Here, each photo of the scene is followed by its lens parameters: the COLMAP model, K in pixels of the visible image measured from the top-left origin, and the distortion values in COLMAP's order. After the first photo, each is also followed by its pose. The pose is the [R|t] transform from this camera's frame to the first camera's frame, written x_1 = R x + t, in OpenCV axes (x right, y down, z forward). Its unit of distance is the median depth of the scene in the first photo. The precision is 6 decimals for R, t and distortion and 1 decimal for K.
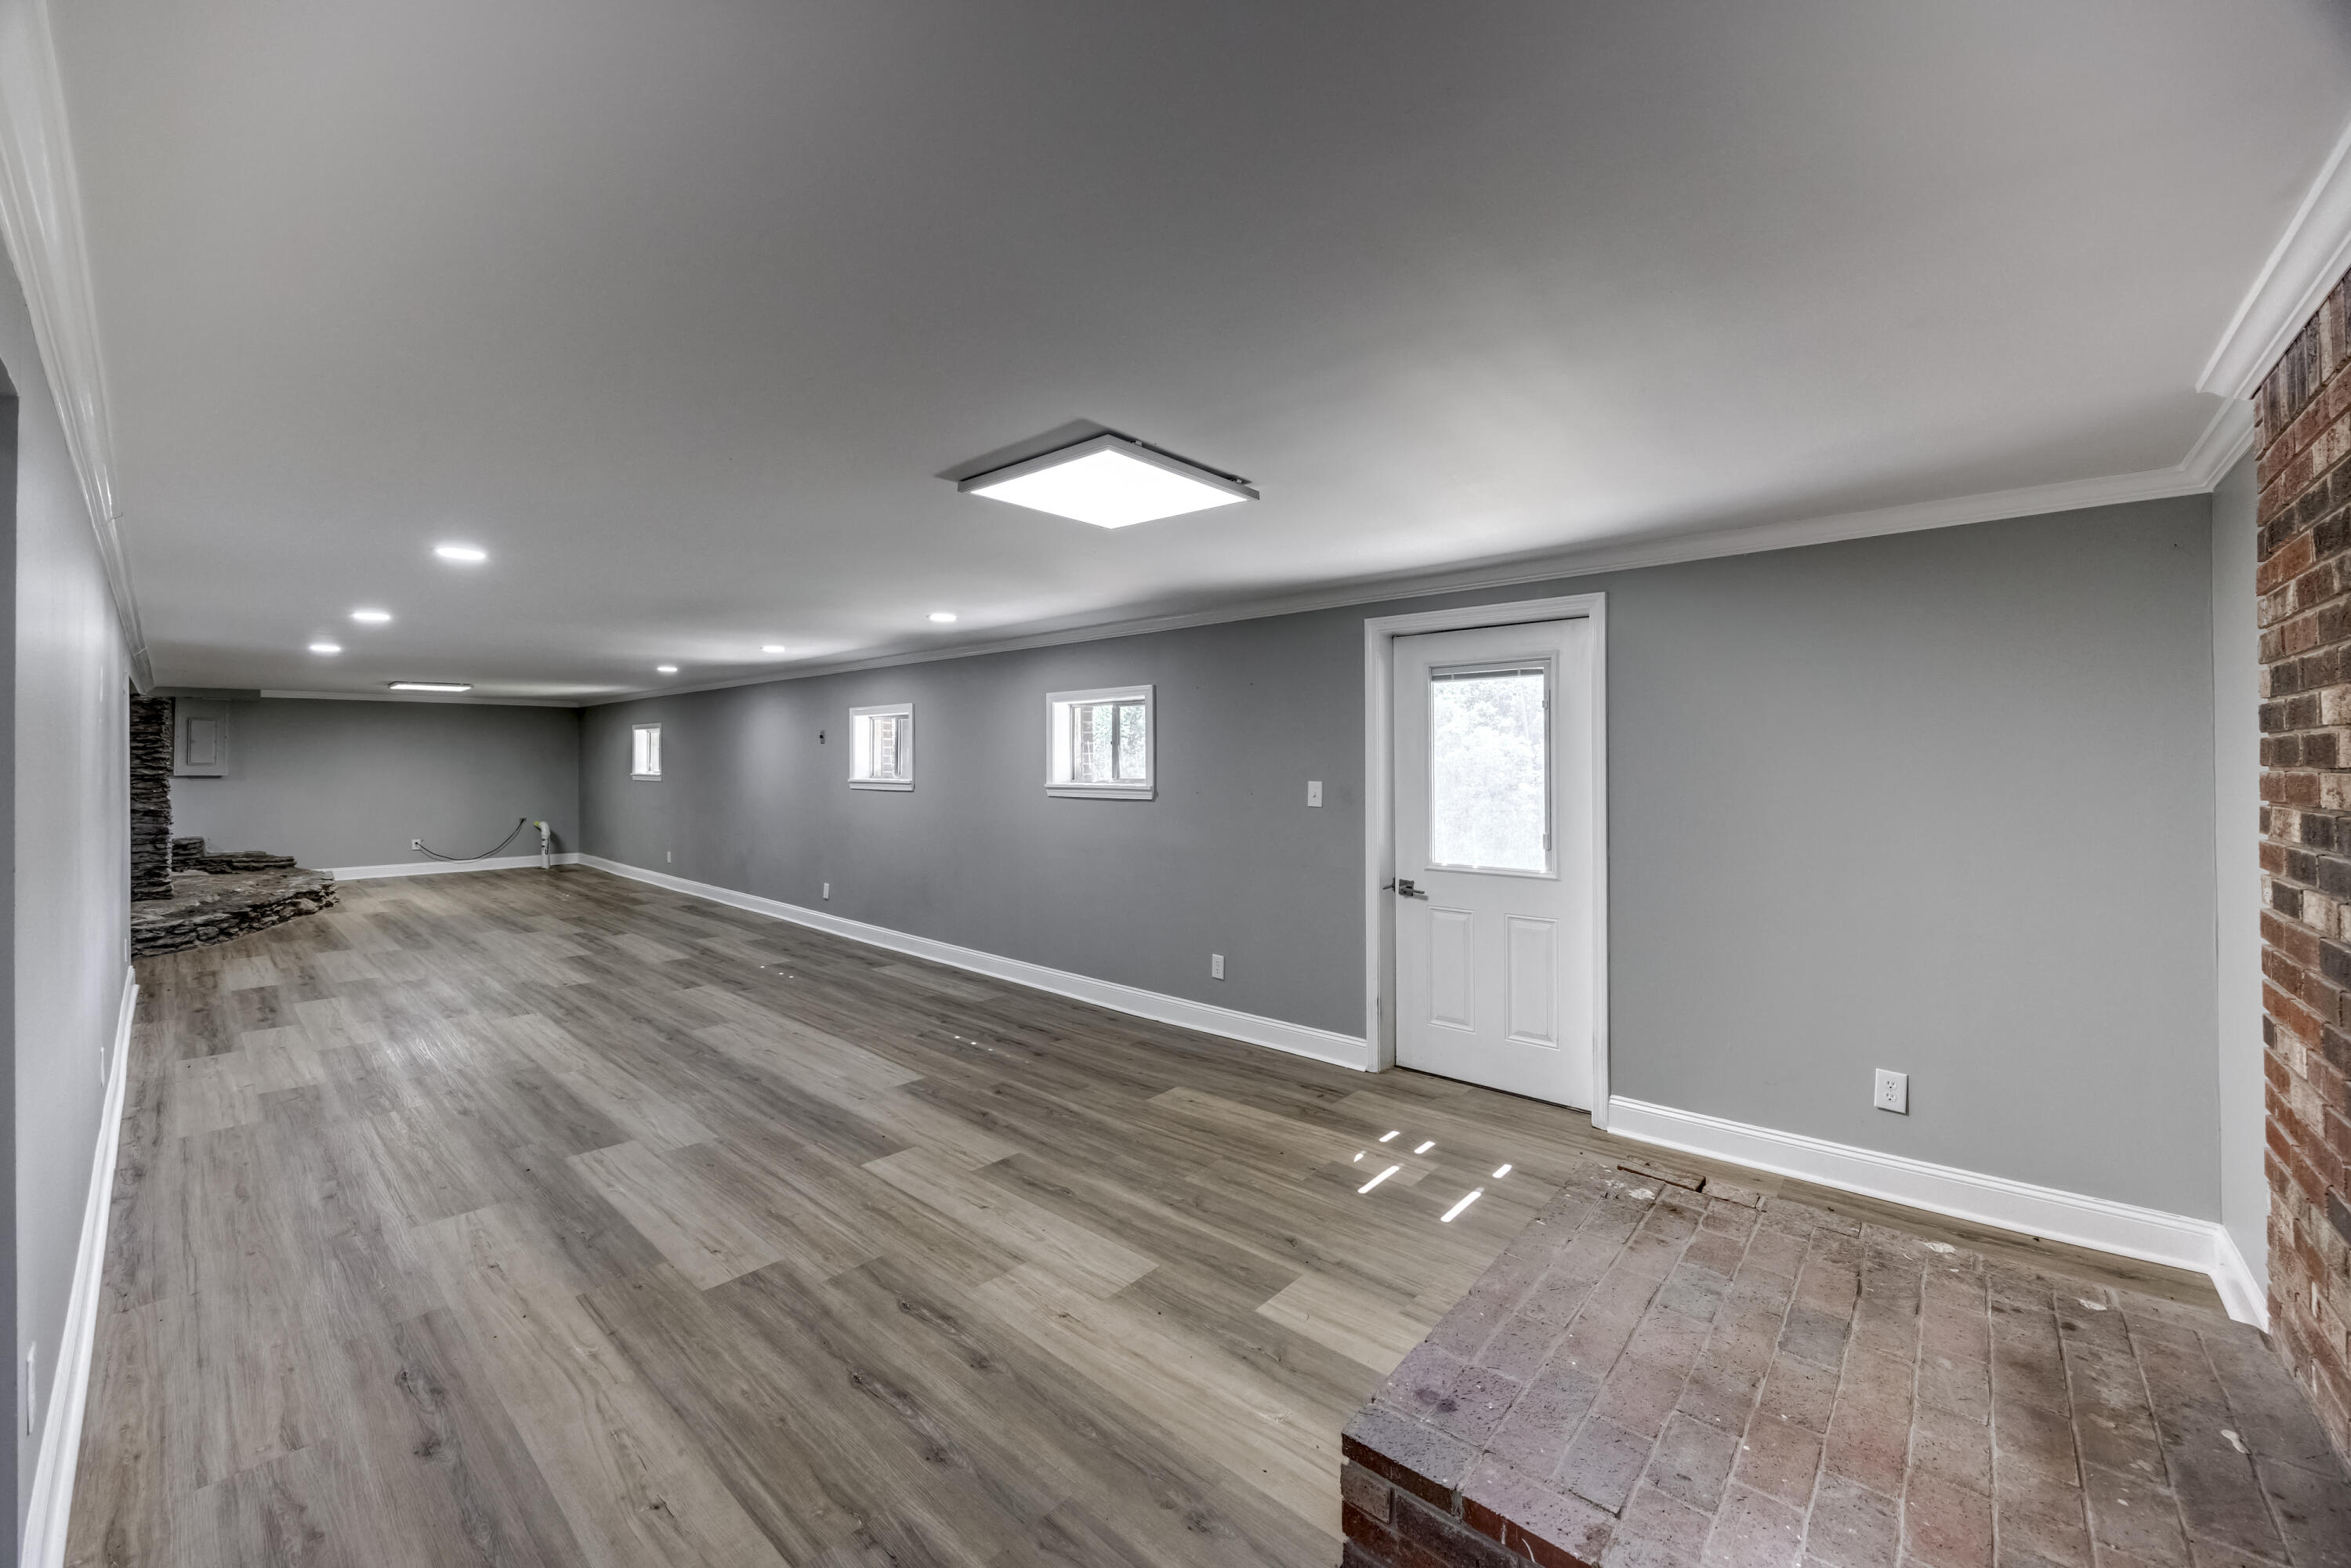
lens RADIAL K [[896.3, 0, 1173.8], [0, 896.3, 779.5], [0, 0, 1]] dist [-0.002387, -0.000237]
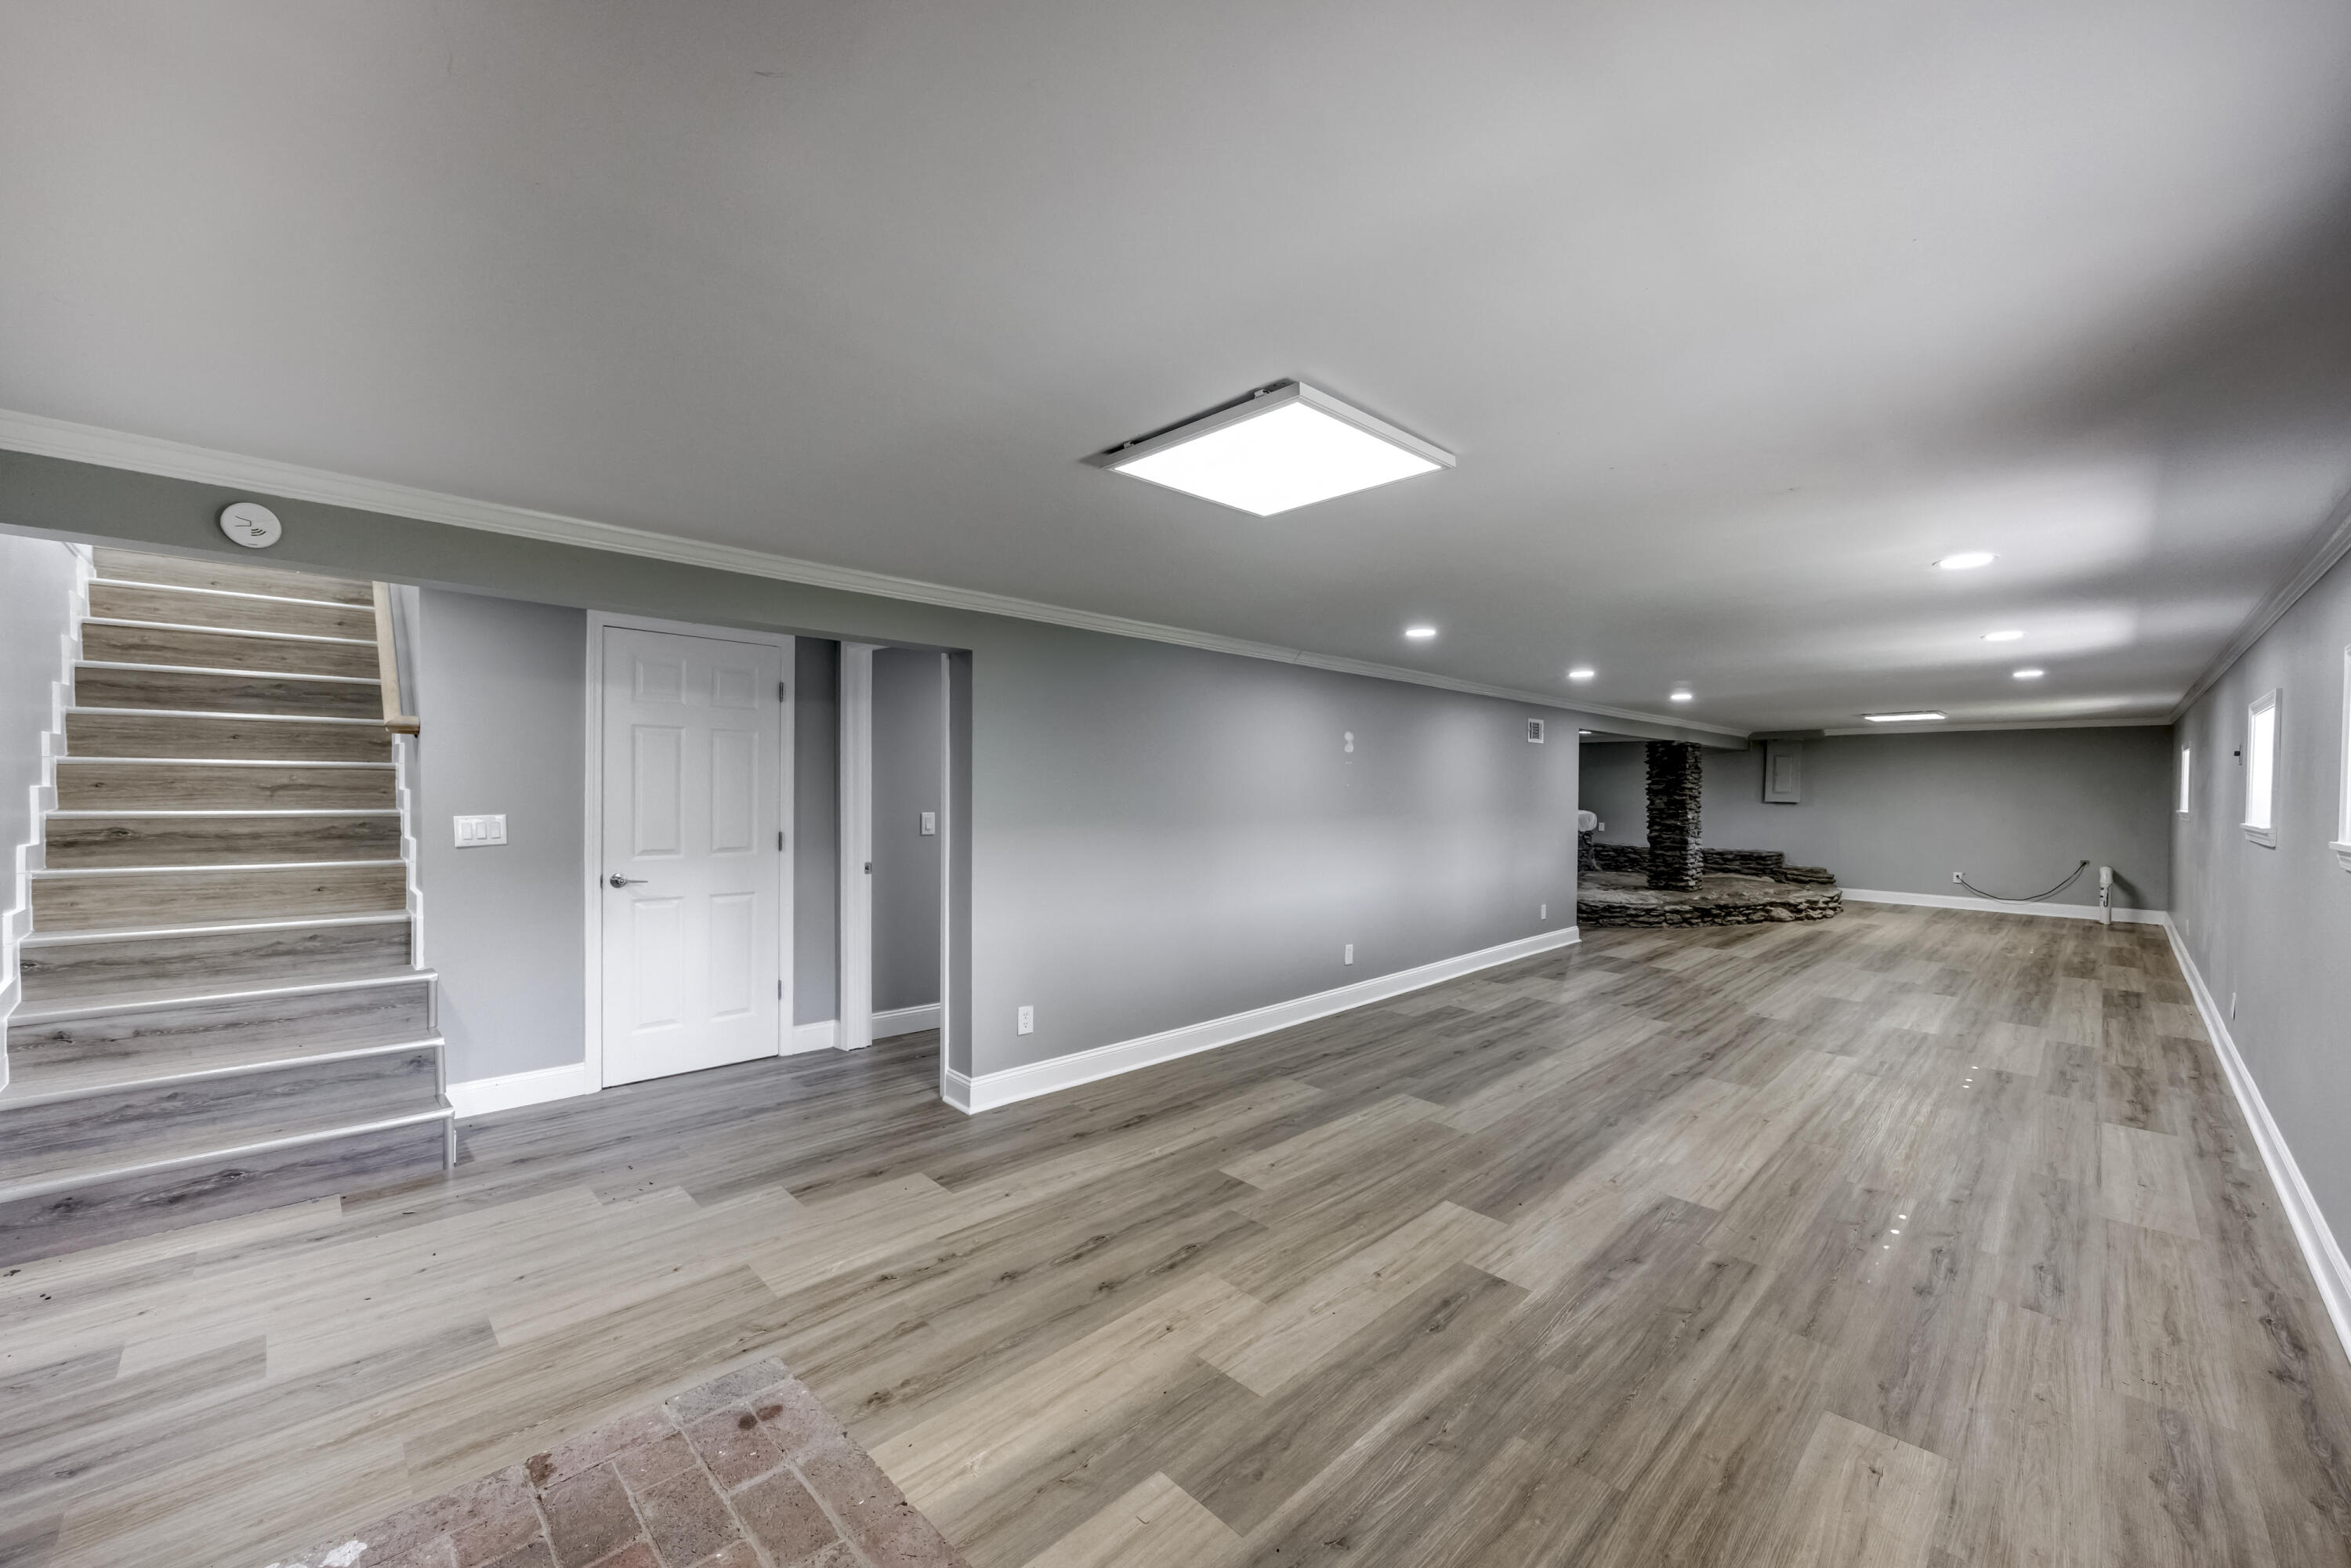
lens RADIAL K [[896.3, 0, 1173.8], [0, 896.3, 779.5], [0, 0, 1]] dist [-0.002387, -0.000237]
pose [[-0.056746, -0.007189, -0.998363, 0.636324], [-0.030042, 0.999534, -0.005489, -0.010152], [0.997937, 0.029682, -0.056936, 0.747848]]
